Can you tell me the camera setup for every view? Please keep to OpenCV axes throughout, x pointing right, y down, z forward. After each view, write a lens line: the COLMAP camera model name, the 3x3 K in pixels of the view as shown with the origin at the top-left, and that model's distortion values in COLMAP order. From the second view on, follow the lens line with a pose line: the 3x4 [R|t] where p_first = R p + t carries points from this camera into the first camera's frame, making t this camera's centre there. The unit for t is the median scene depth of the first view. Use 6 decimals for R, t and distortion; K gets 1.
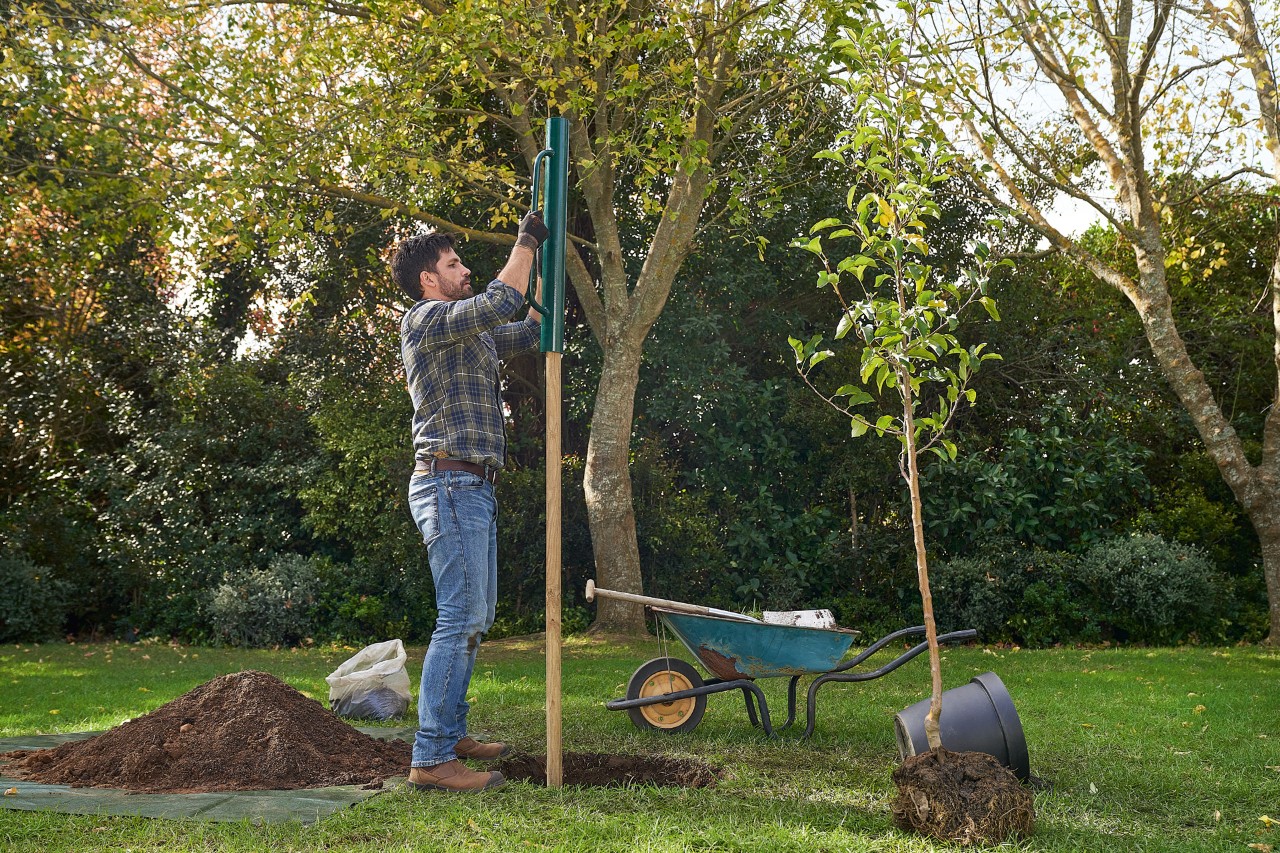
lens RADIAL K [[1383.8, 0, 640.0], [0, 1383.8, 426.5], [0, 0, 1]] dist [0.013345, 0.018003]
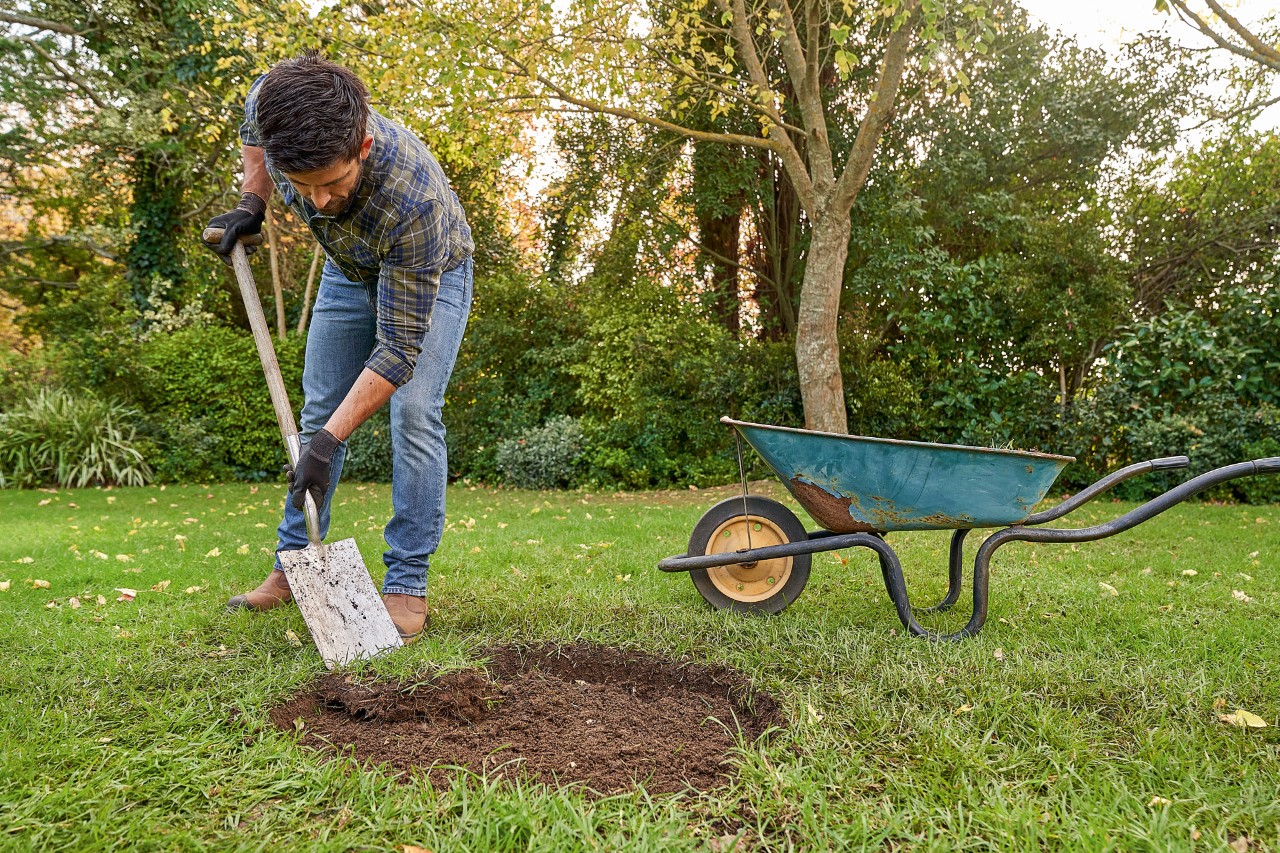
lens RADIAL K [[918.4, 0, 640.0], [0, 918.4, 426.5], [0, 0, 1]] dist [-0.005285, -0.001147]
pose [[0.962819, 0.002117, -0.270139, 0.039127], [0.019186, 0.996908, 0.076197, 0.045303], [0.269465, -0.078547, 0.959801, 0.258132]]
